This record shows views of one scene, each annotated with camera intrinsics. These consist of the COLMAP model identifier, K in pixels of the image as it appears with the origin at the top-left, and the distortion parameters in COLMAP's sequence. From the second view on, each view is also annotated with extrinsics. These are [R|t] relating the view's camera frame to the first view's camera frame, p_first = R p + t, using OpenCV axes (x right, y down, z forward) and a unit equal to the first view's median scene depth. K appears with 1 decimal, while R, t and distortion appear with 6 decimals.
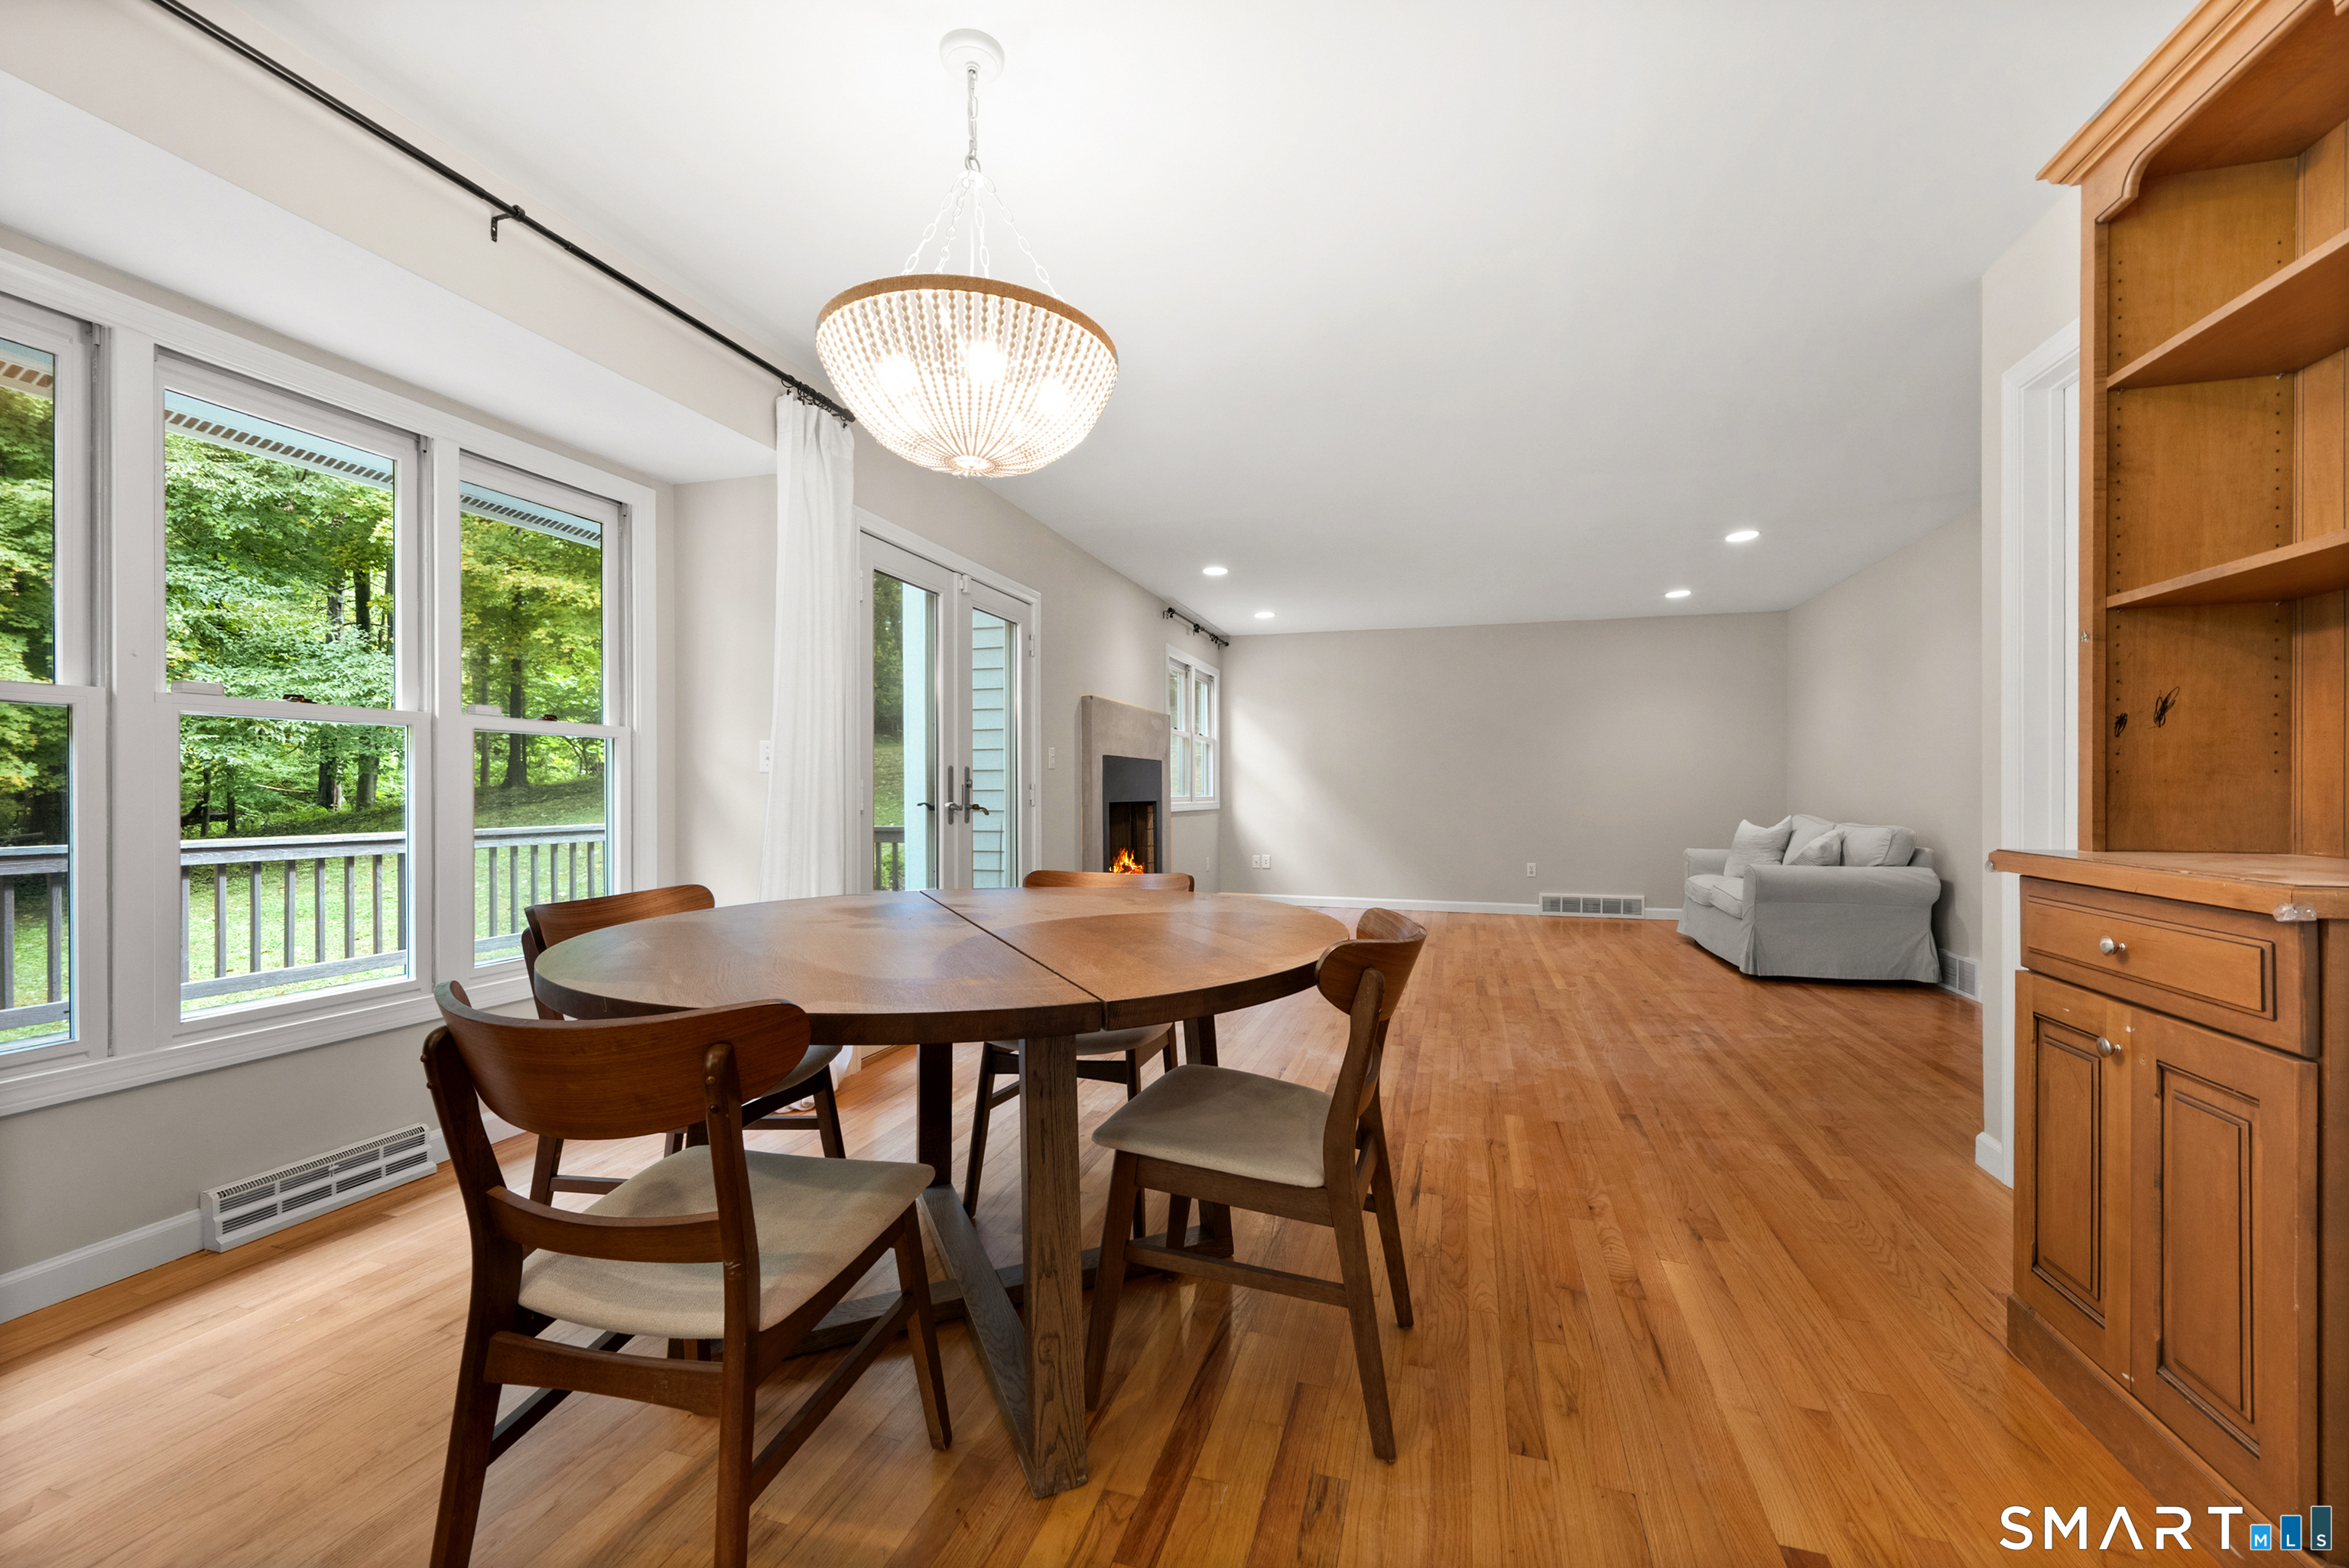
lens RADIAL K [[911.5, 0, 1181.3], [0, 911.5, 787.4], [0, 0, 1]] dist [0.000397, 0.000221]
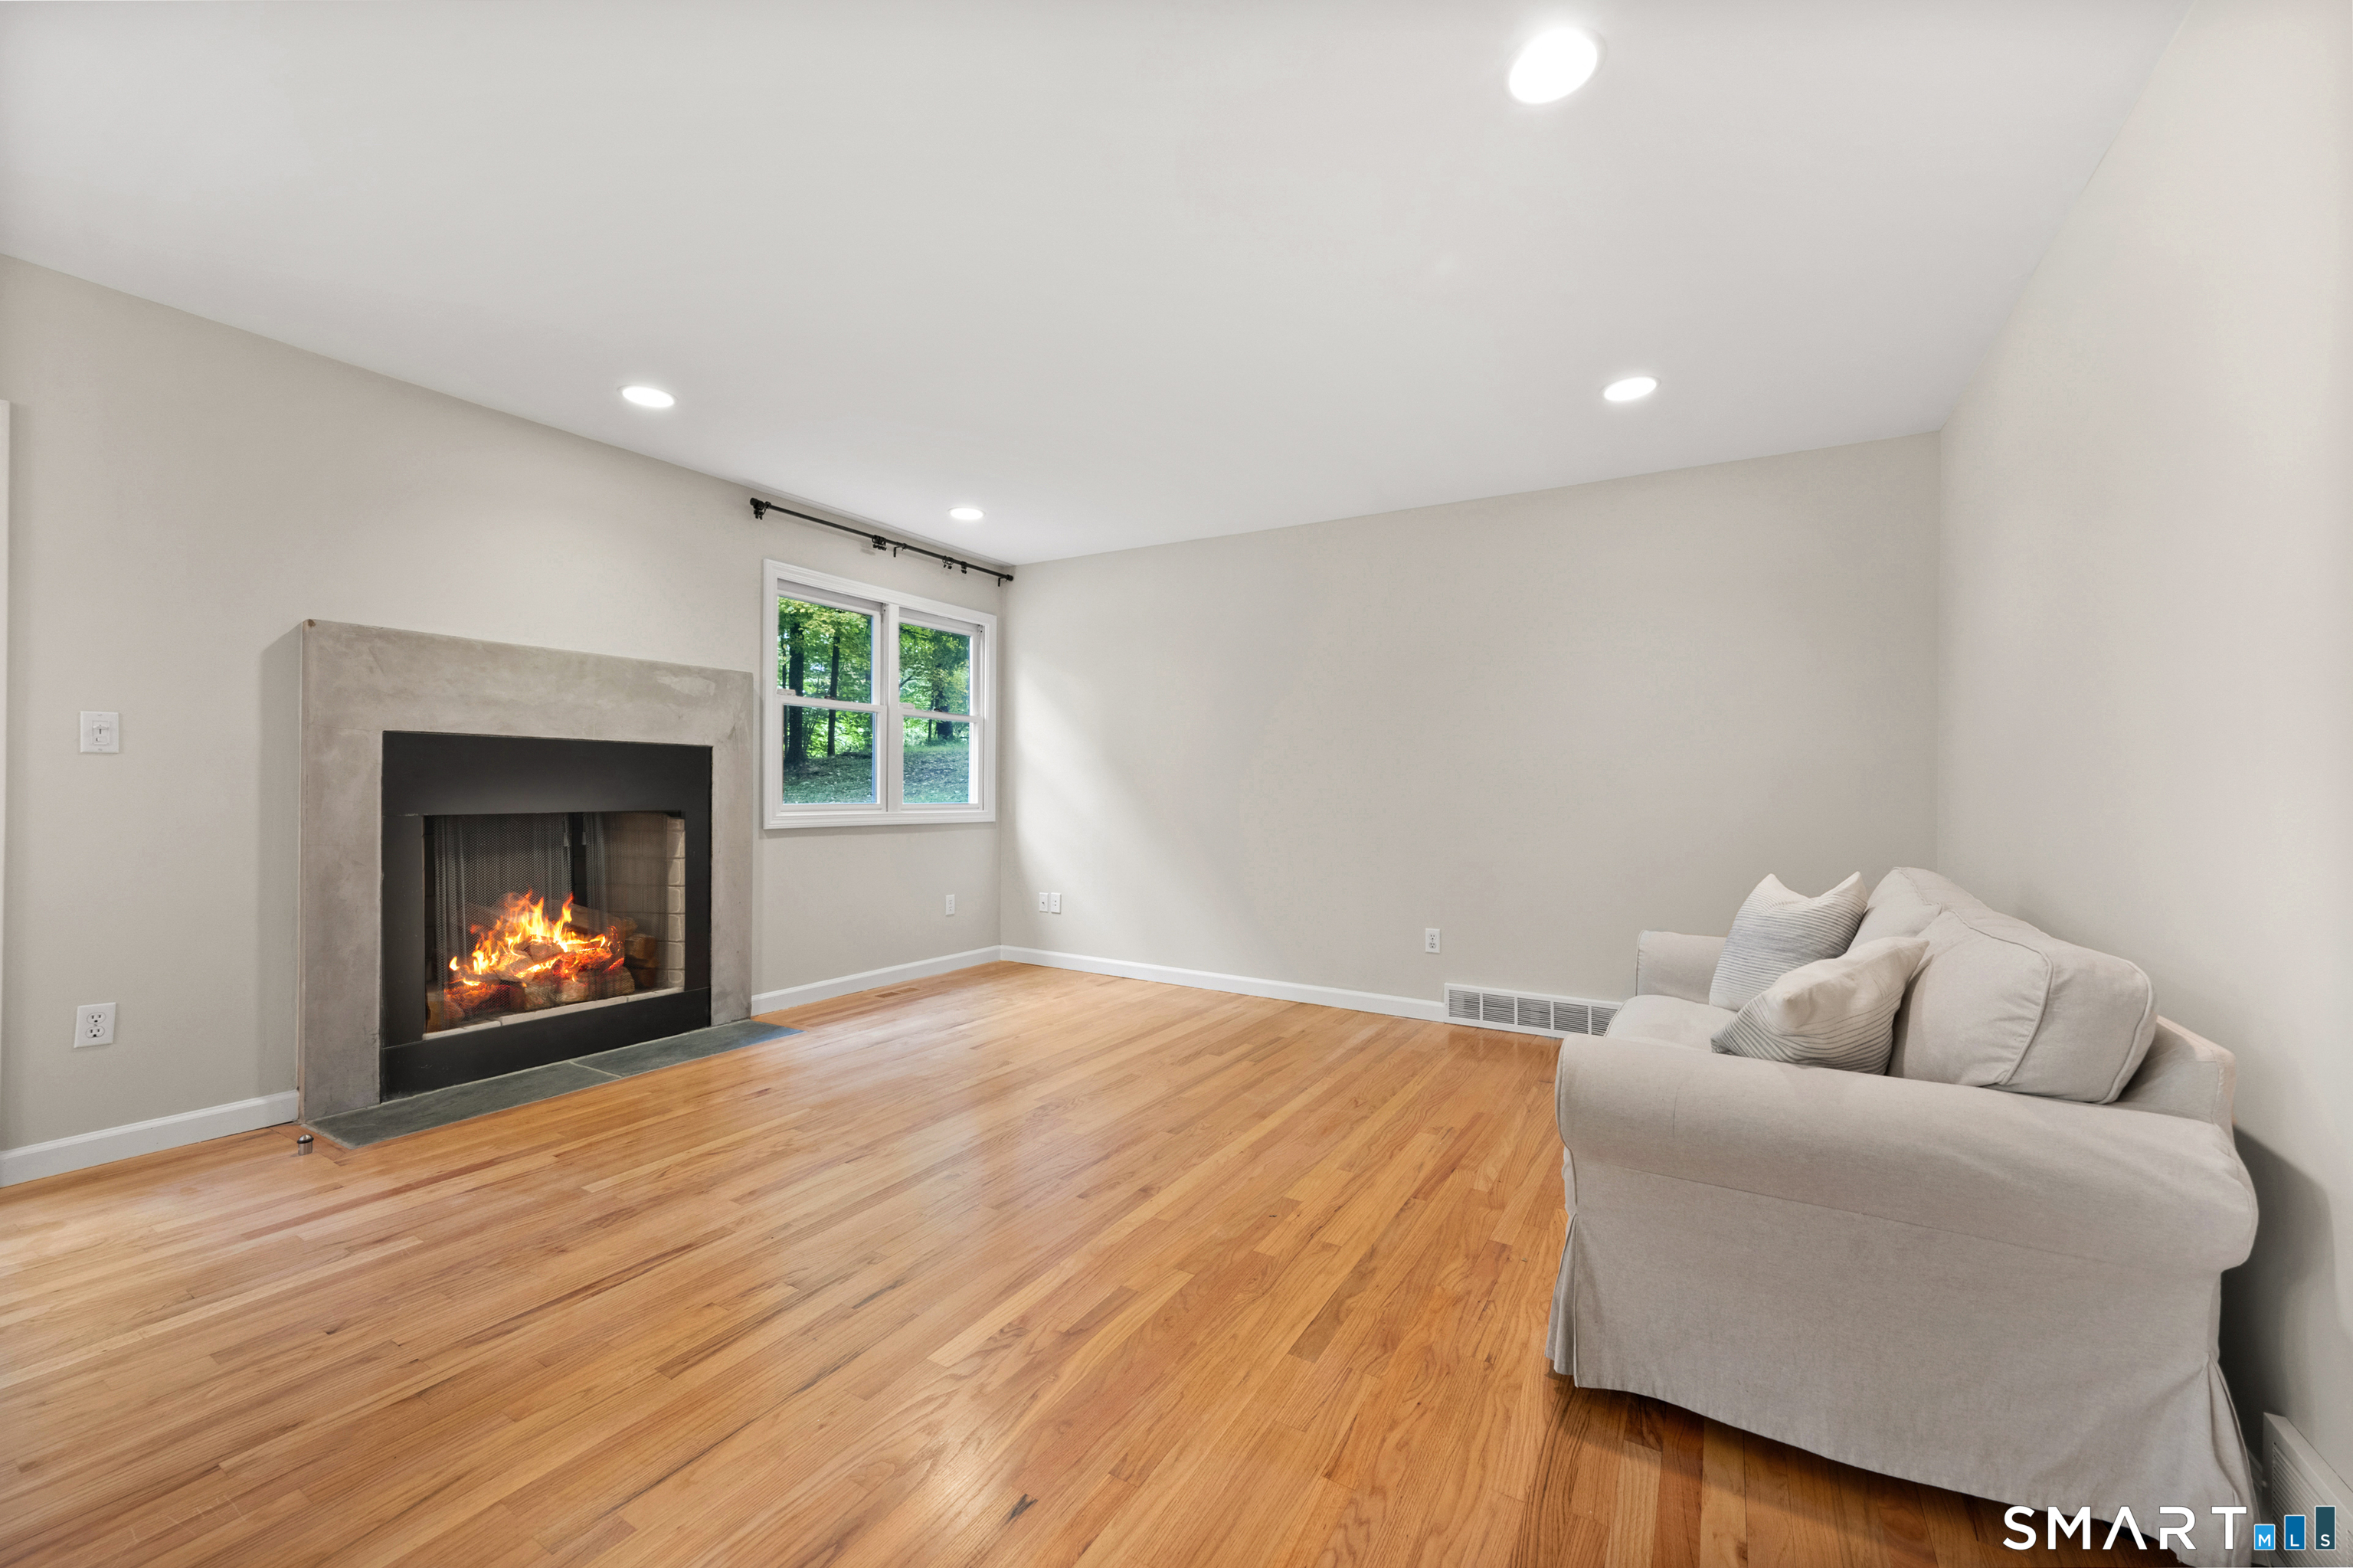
lens RADIAL K [[913.1, 0, 1183.3], [0, 913.1, 787.4], [0, 0, 1]] dist [0.000397, 0.000221]
pose [[0.971060, 0.004663, -0.238791, 0.416154], [-0.003728, 0.999984, 0.004369, -0.006043], [0.238808, -0.003352, 0.971061, 0.470545]]
